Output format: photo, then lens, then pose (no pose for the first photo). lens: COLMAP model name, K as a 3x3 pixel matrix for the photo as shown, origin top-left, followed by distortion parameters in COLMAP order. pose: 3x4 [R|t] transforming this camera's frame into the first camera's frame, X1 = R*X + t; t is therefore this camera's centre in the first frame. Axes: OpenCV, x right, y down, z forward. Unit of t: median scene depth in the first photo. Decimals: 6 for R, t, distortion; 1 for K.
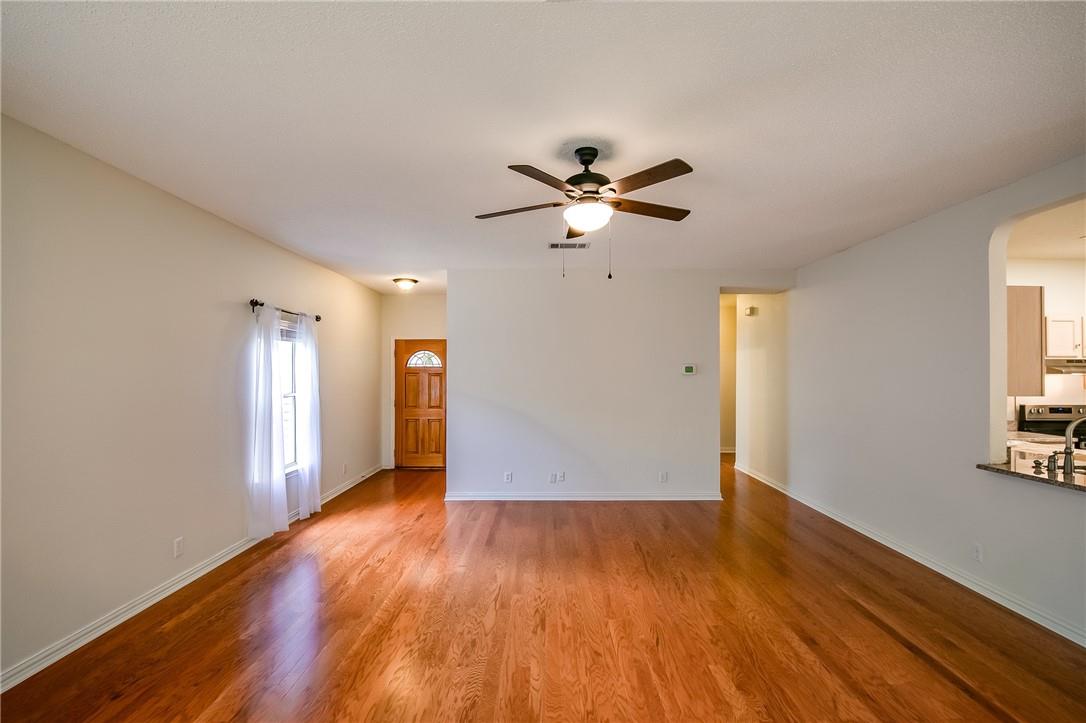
lens RADIAL K [[502.0, 0, 543.6], [0, 502.0, 368.1], [0, 0, 1]] dist [-0.027984, 0.000428]
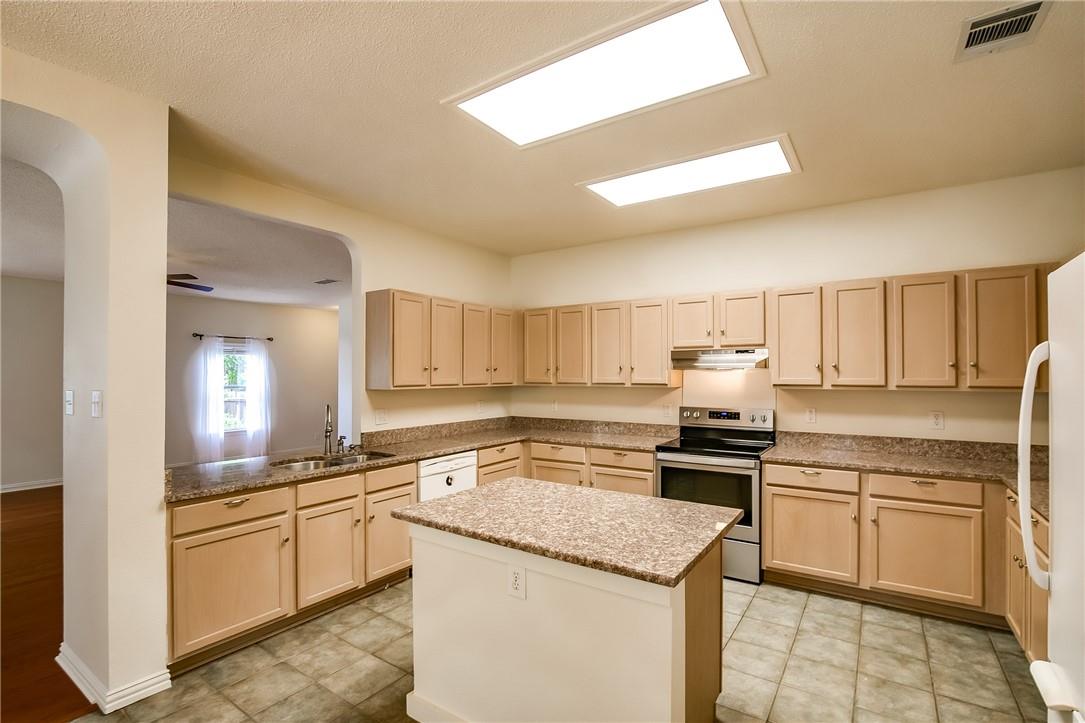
lens RADIAL K [[497.9, 0, 544.0], [0, 497.9, 367.0], [0, 0, 1]] dist [-0.036900, 0.007927]
pose [[0.831278, -0.012858, -0.555708, 1.853019], [0.009214, 0.999914, -0.009352, 0.020345], [0.555781, 0.002653, 0.831325, 0.254391]]
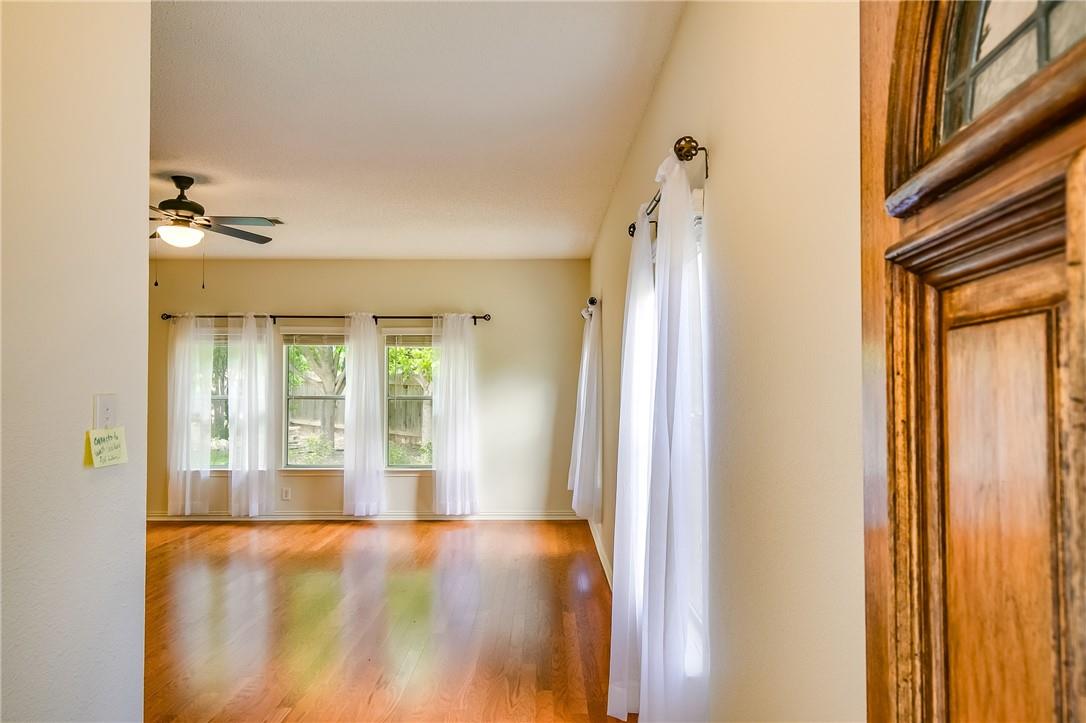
lens RADIAL K [[779.9, 0, 548.6], [0, 779.9, 368.1], [0, 0, 1]] dist [0.001954, 0.001258]
pose [[-0.999970, -0.000912, -0.007646, -0.596613], [-0.000698, 0.999609, -0.027942, 0.044991], [0.007668, -0.027936, -0.999580, 2.233711]]
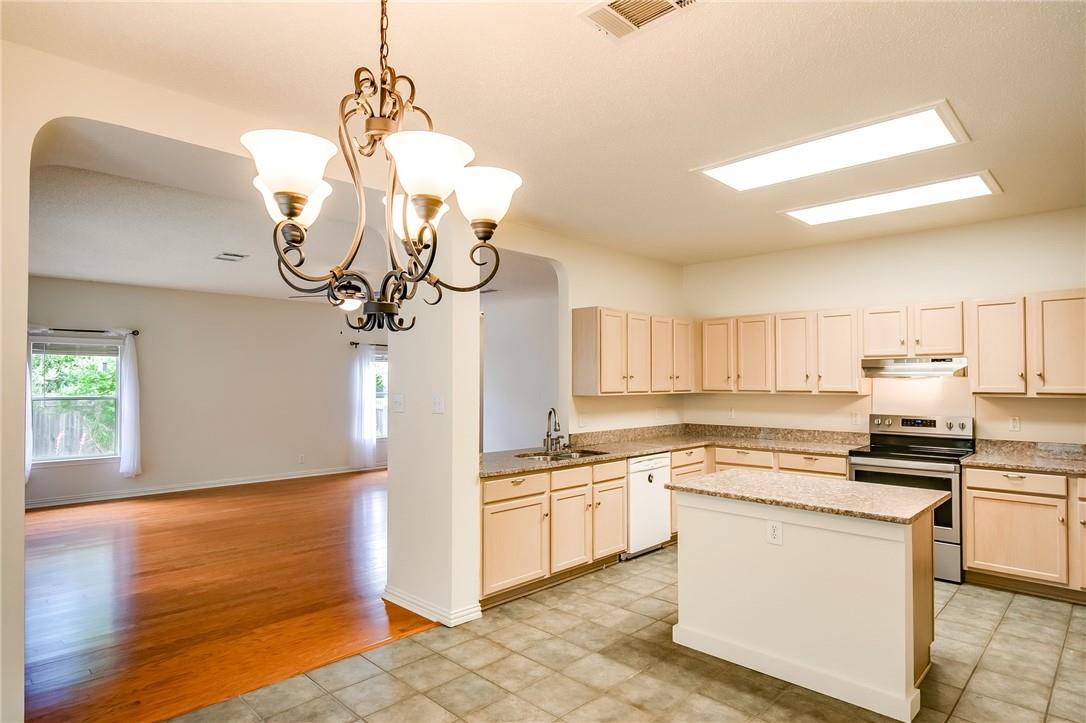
lens RADIAL K [[601.1, 0, 542.7], [0, 601.1, 365.5], [0, 0, 1]] dist [-0.028454, 0.011336]
pose [[0.717859, -0.021817, -0.695847, 1.903274], [0.008545, 0.999710, -0.022528, 0.014878], [0.696136, 0.010226, 0.717837, -0.182725]]
